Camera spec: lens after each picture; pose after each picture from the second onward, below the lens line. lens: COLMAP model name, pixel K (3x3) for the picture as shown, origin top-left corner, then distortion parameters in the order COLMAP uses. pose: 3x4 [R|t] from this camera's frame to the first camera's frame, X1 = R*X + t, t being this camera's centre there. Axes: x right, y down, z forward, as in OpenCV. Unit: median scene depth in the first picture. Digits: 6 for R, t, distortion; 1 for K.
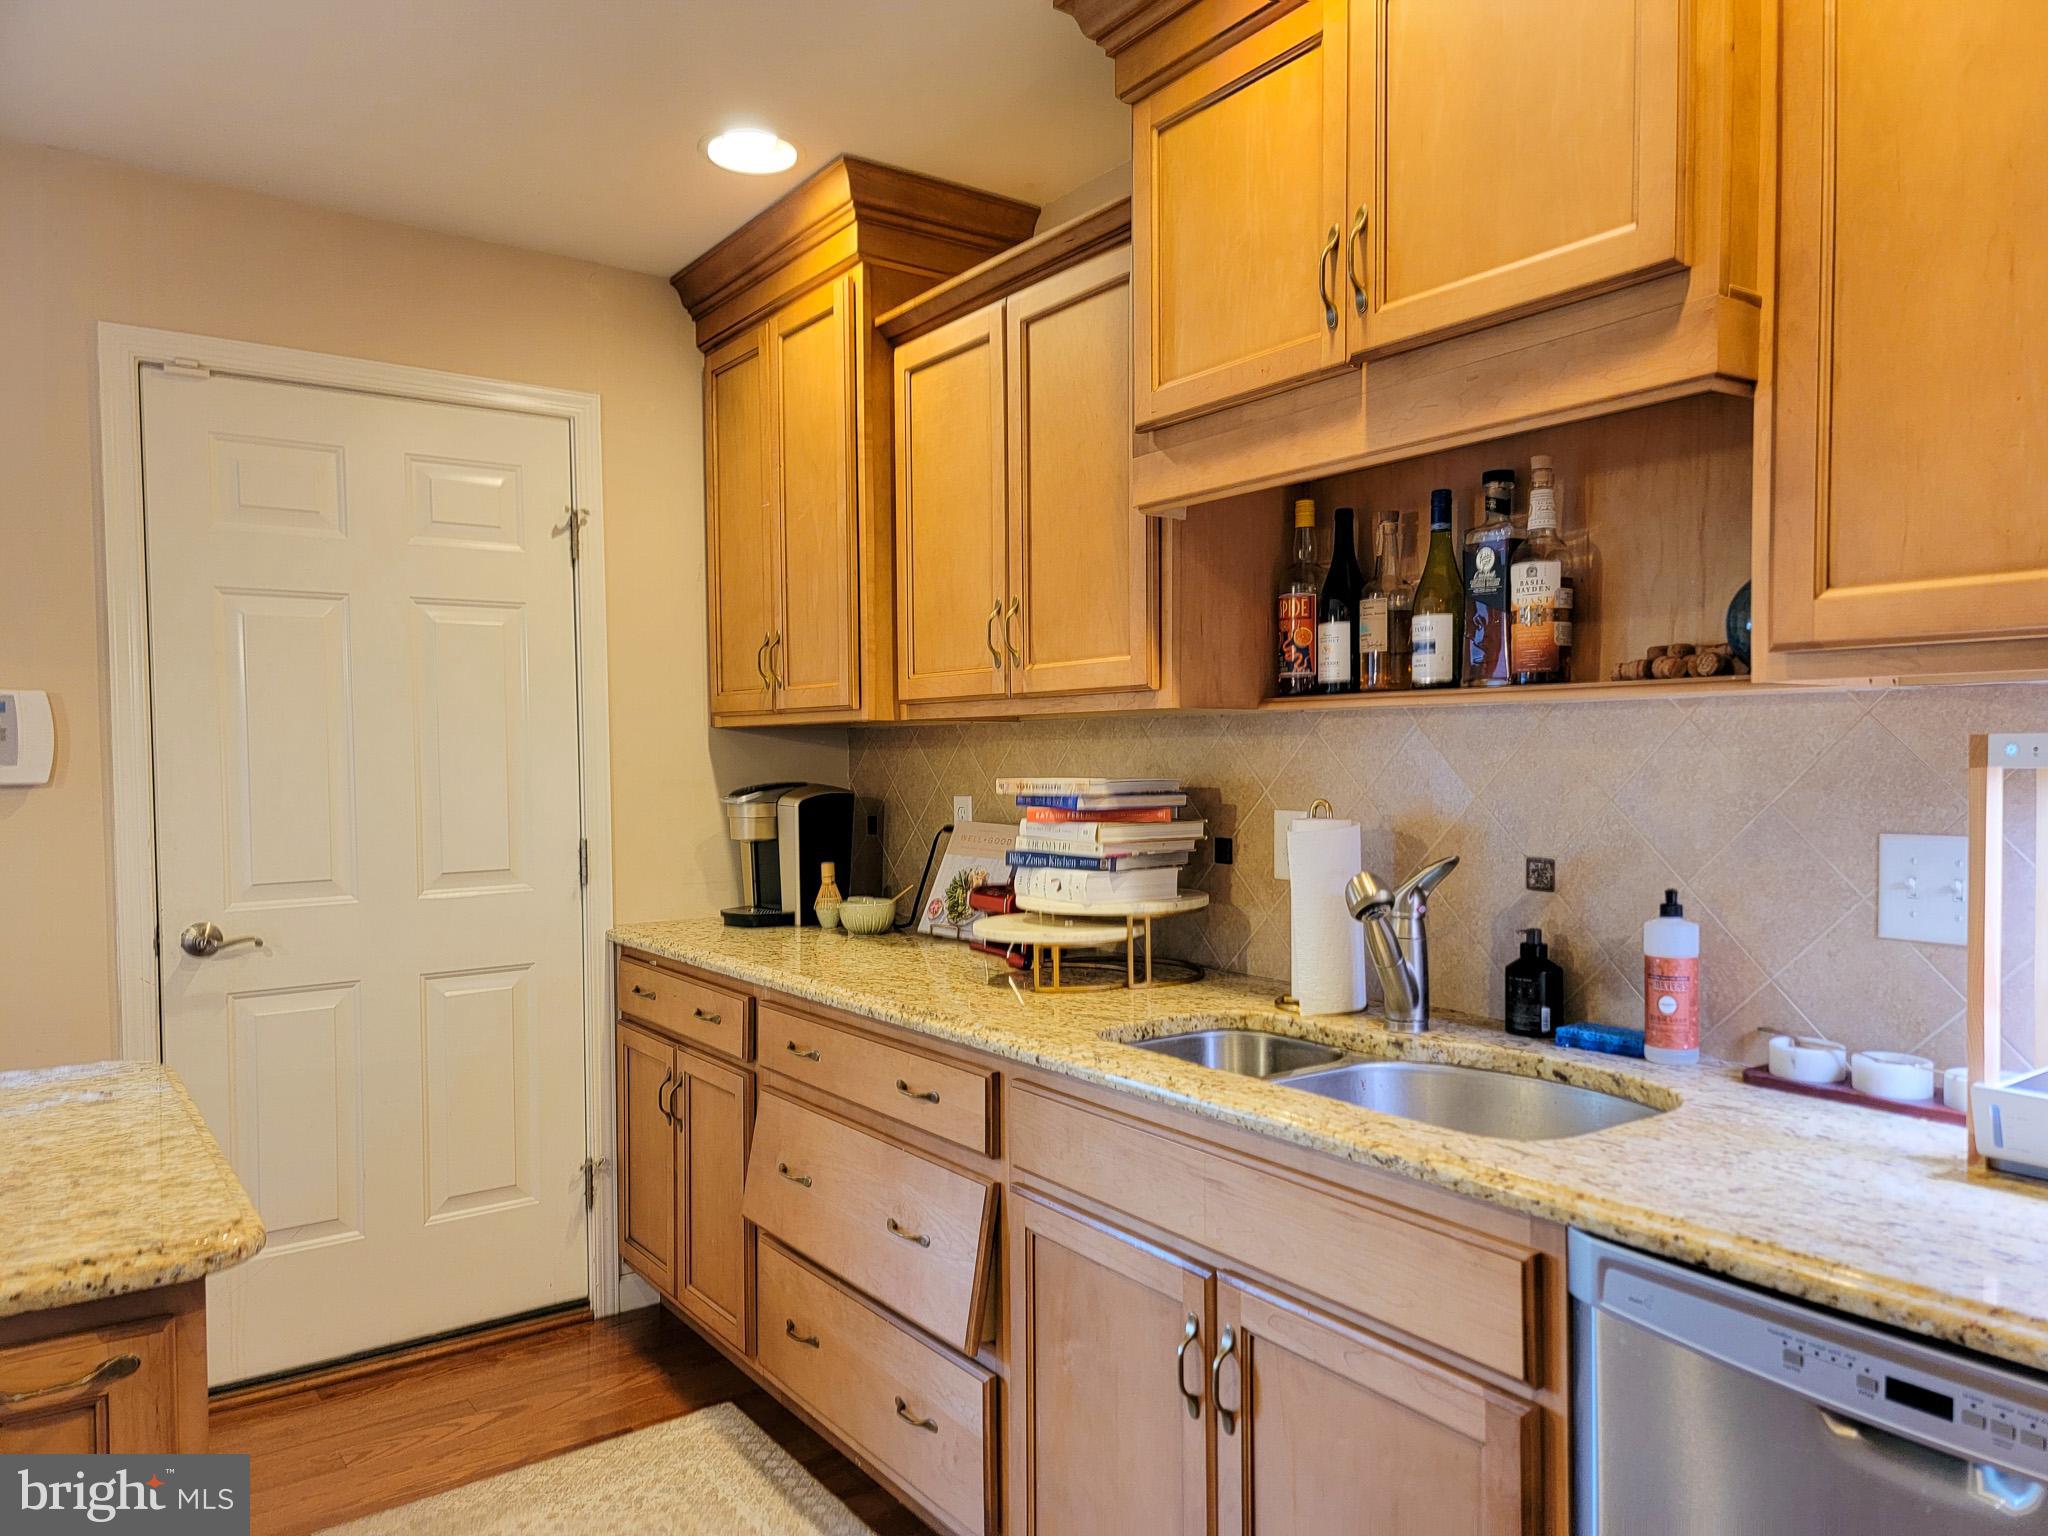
lens RADIAL K [[1424.0, 0, 1029.6], [0, 1424.0, 791.6], [0, 0, 1]] dist [0.094182, -0.075862]
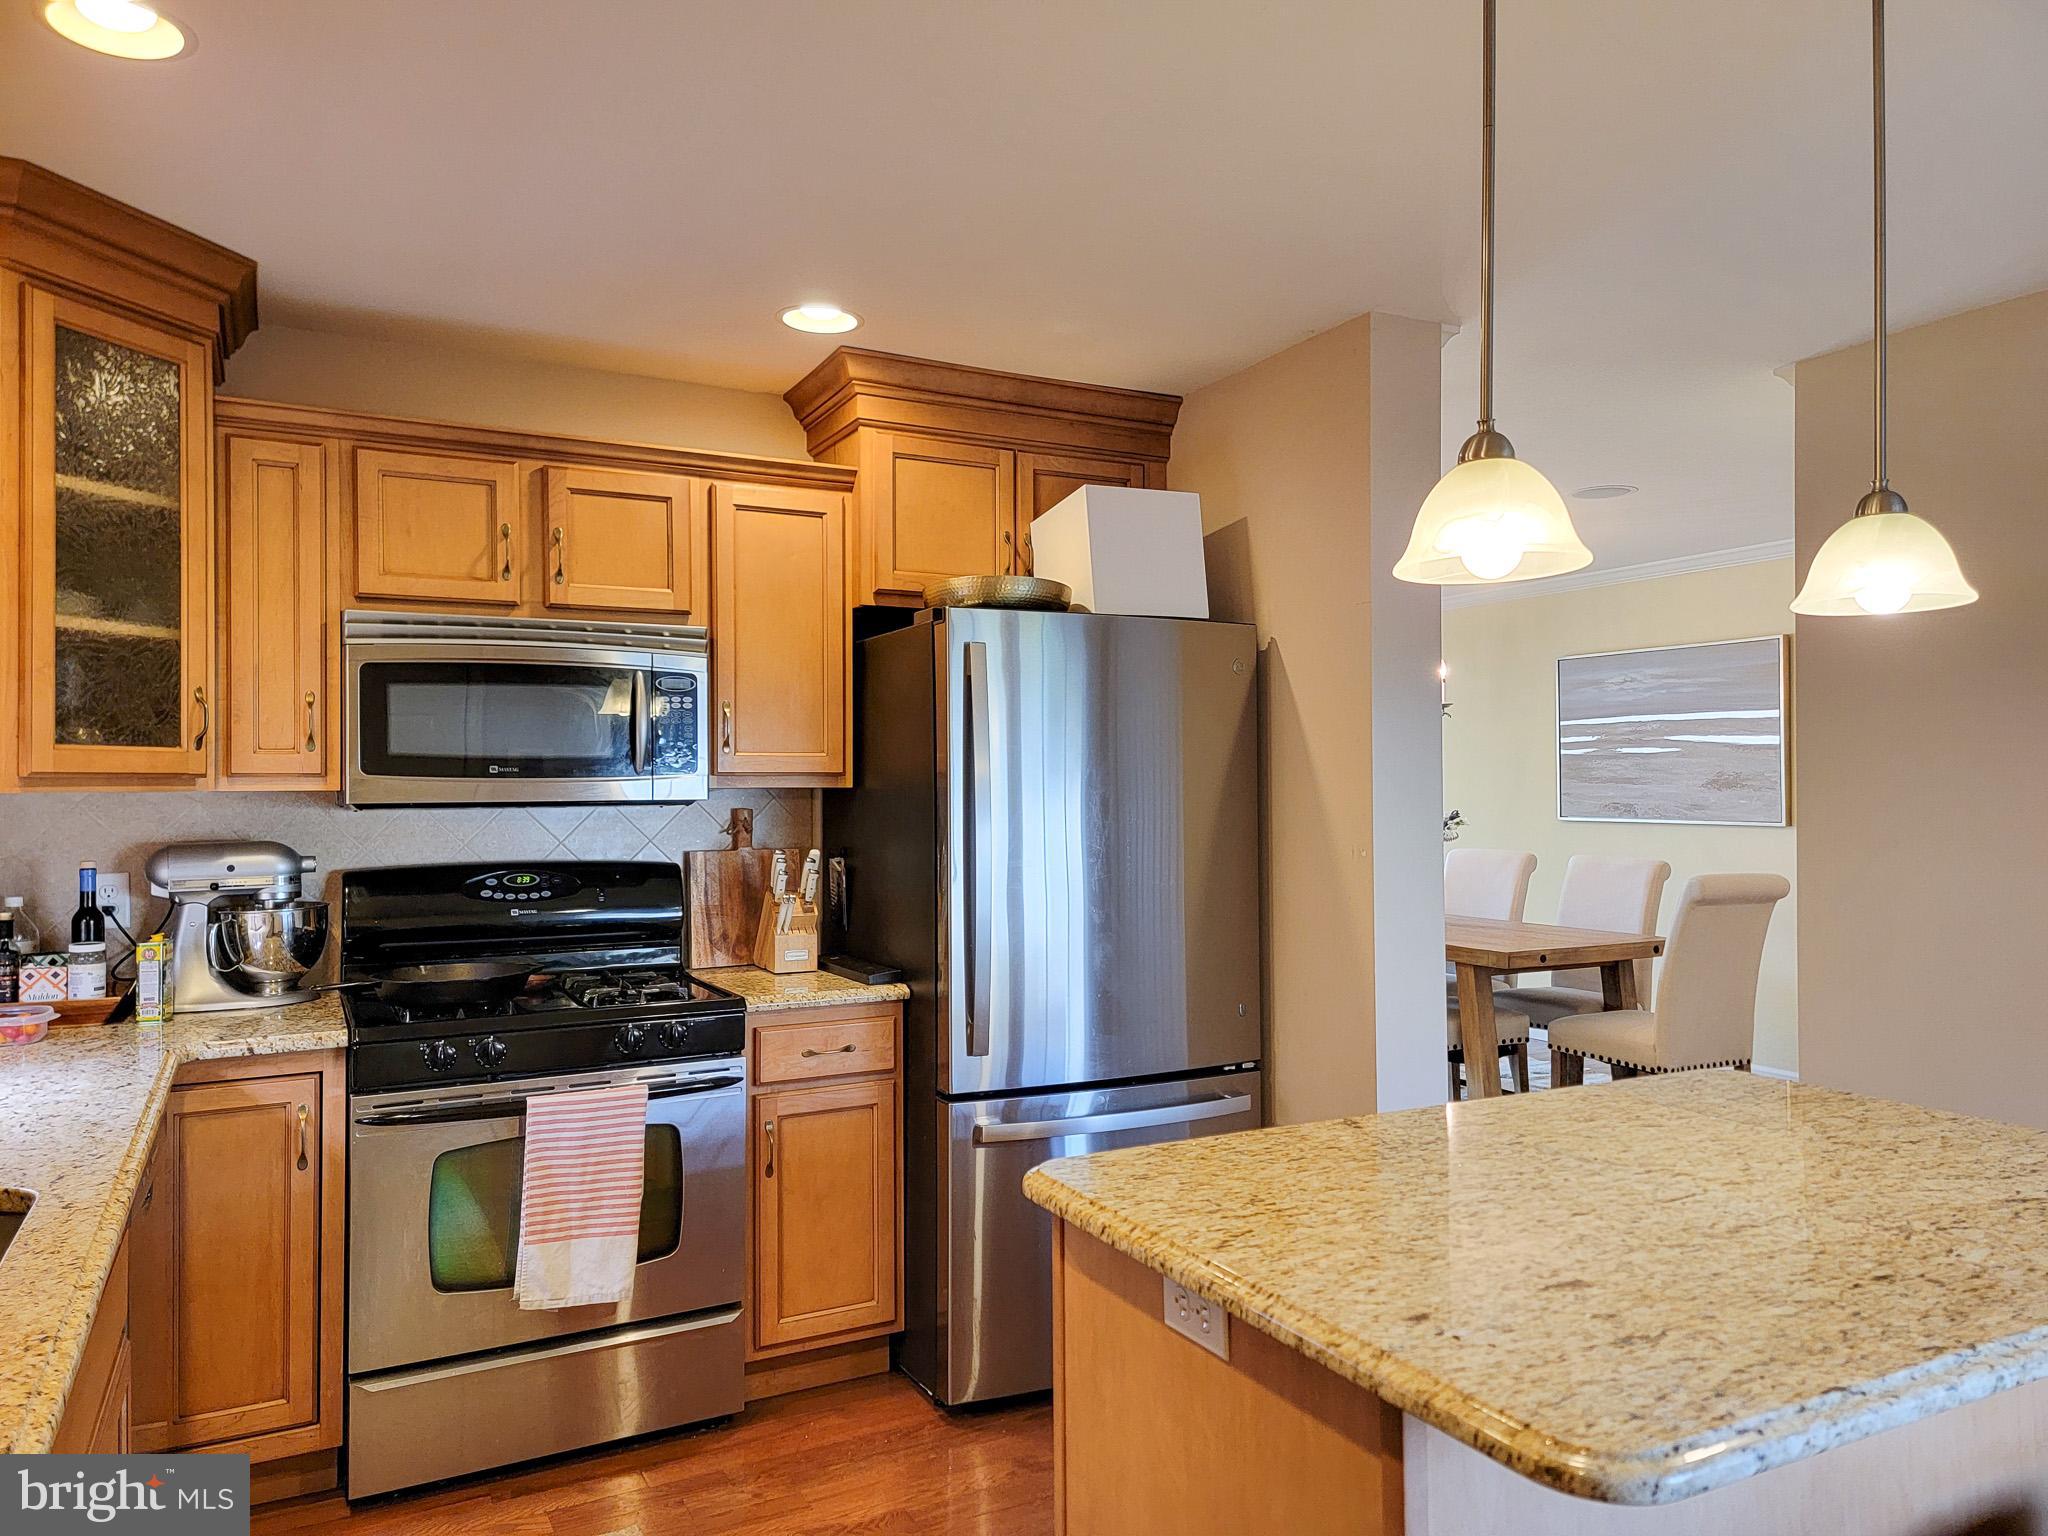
lens RADIAL K [[1412.0, 0, 1034.3], [0, 1412.0, 774.5], [0, 0, 1]] dist [0.085406, -0.071347]
pose [[-0.989705, 0.013601, 0.142473, -0.422264], [0.016779, 0.999636, 0.021128, -0.066247], [-0.142134, 0.023301, -0.989573, 1.343008]]
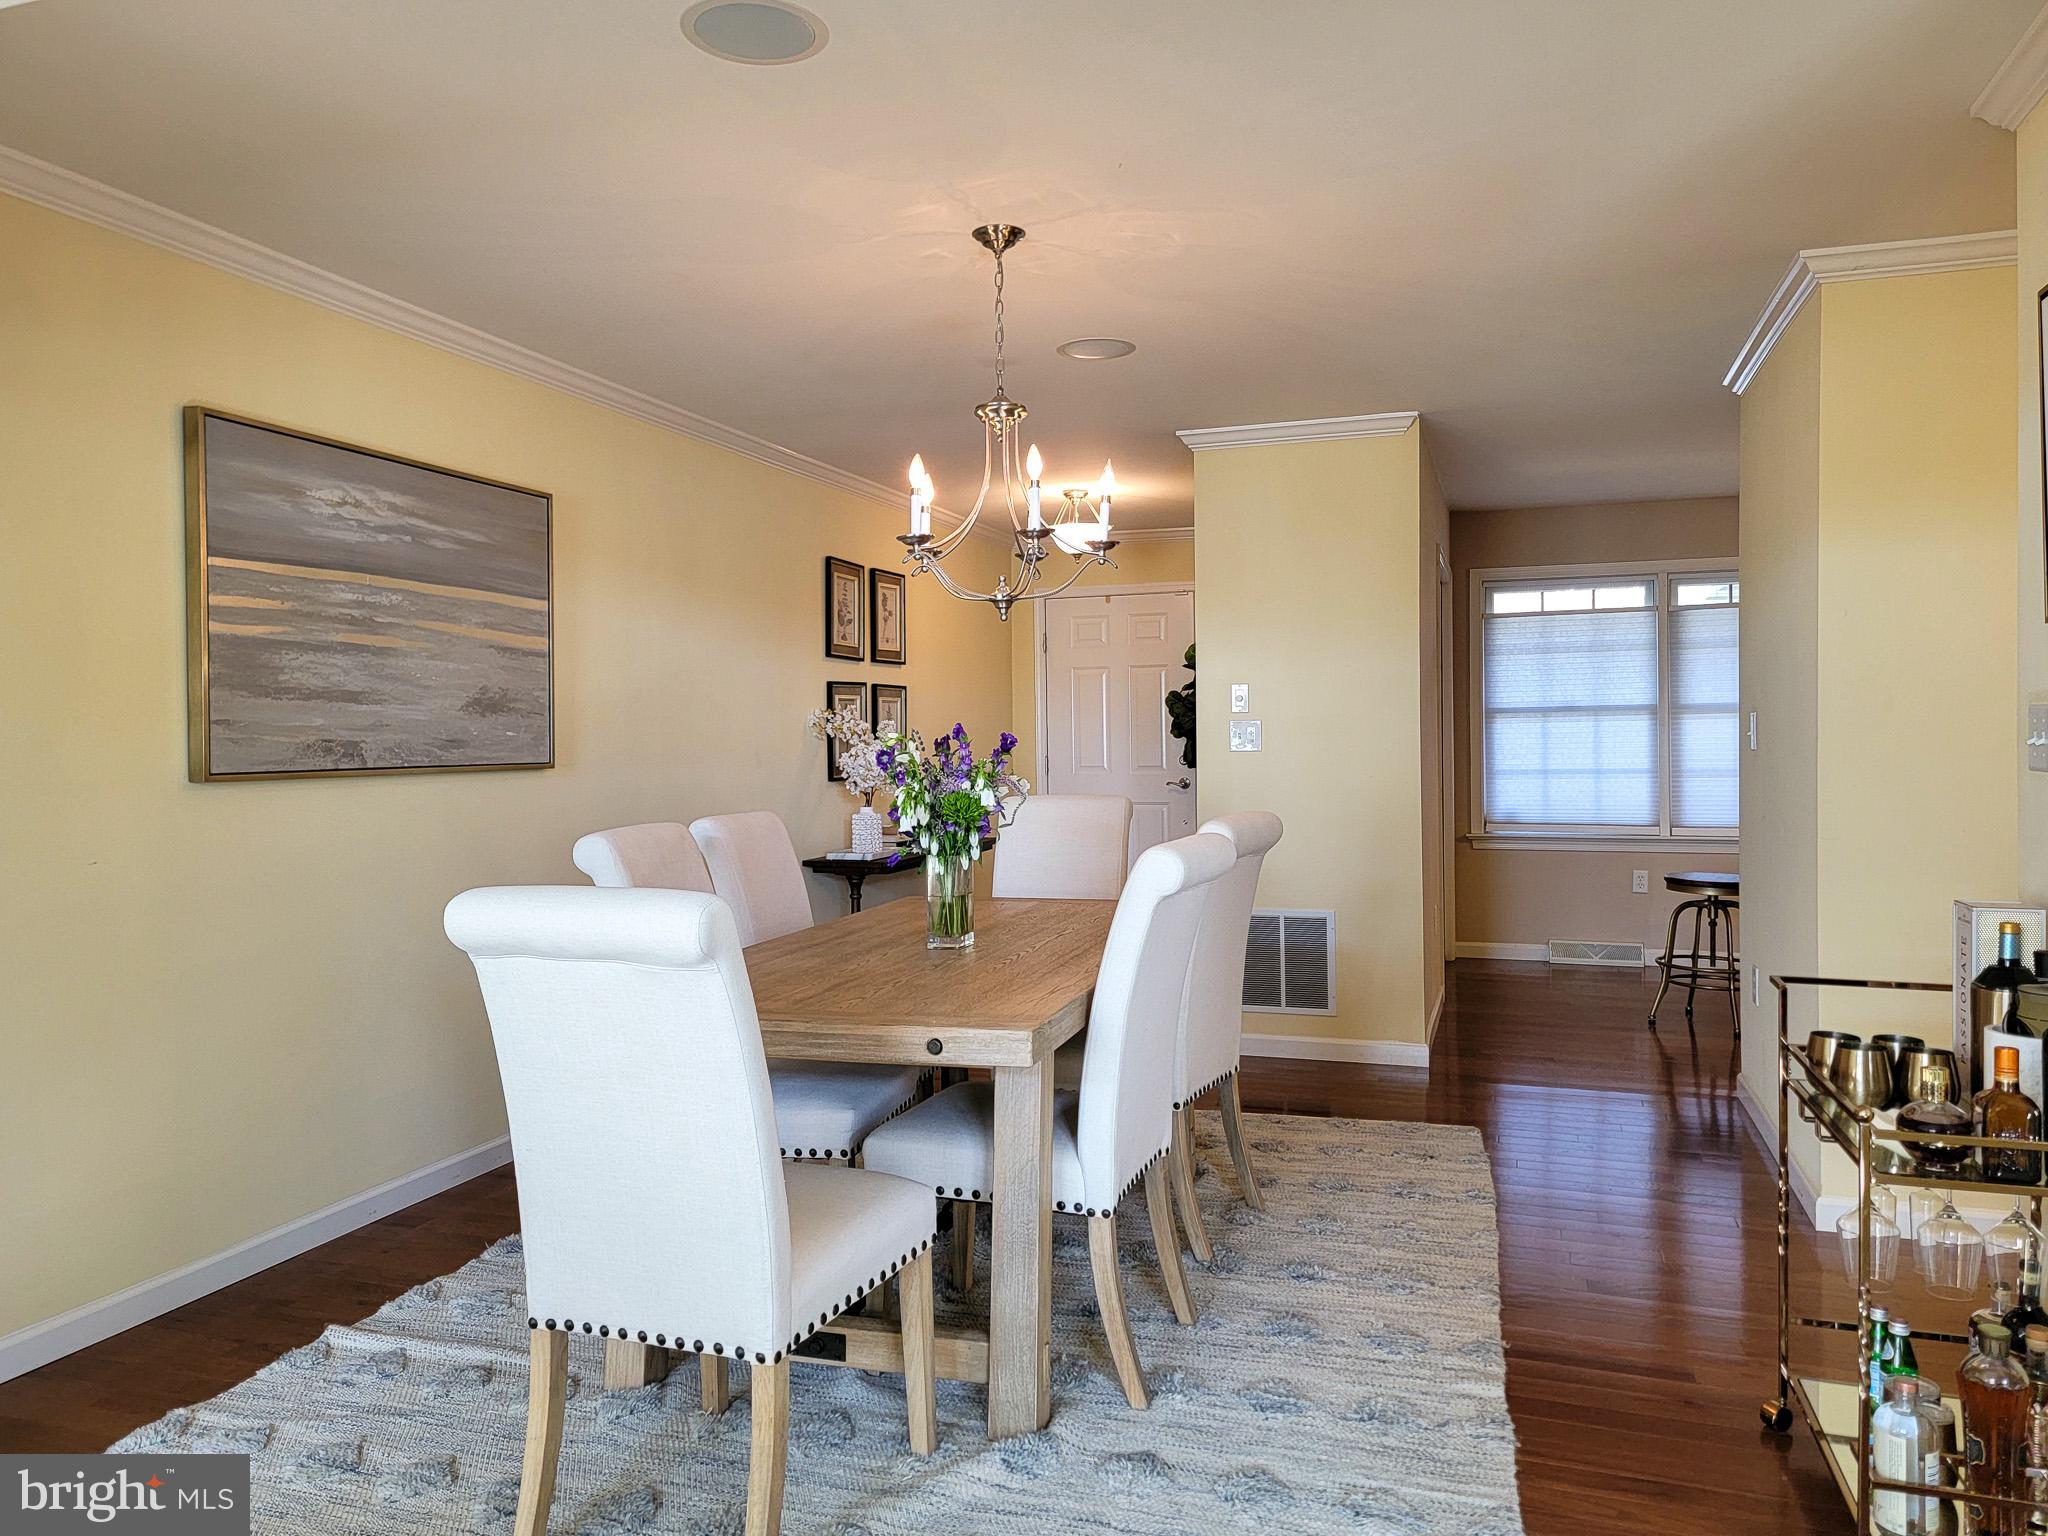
lens RADIAL K [[1421.2, 0, 1026.3], [0, 1421.2, 768.6], [0, 0, 1]] dist [0.089873, -0.068573]
pose [[0.583542, 0.022904, -0.811760, 0.550336], [-0.018124, 0.999721, 0.015178, 0.083103], [0.811880, 0.005855, 0.583794, -2.389086]]
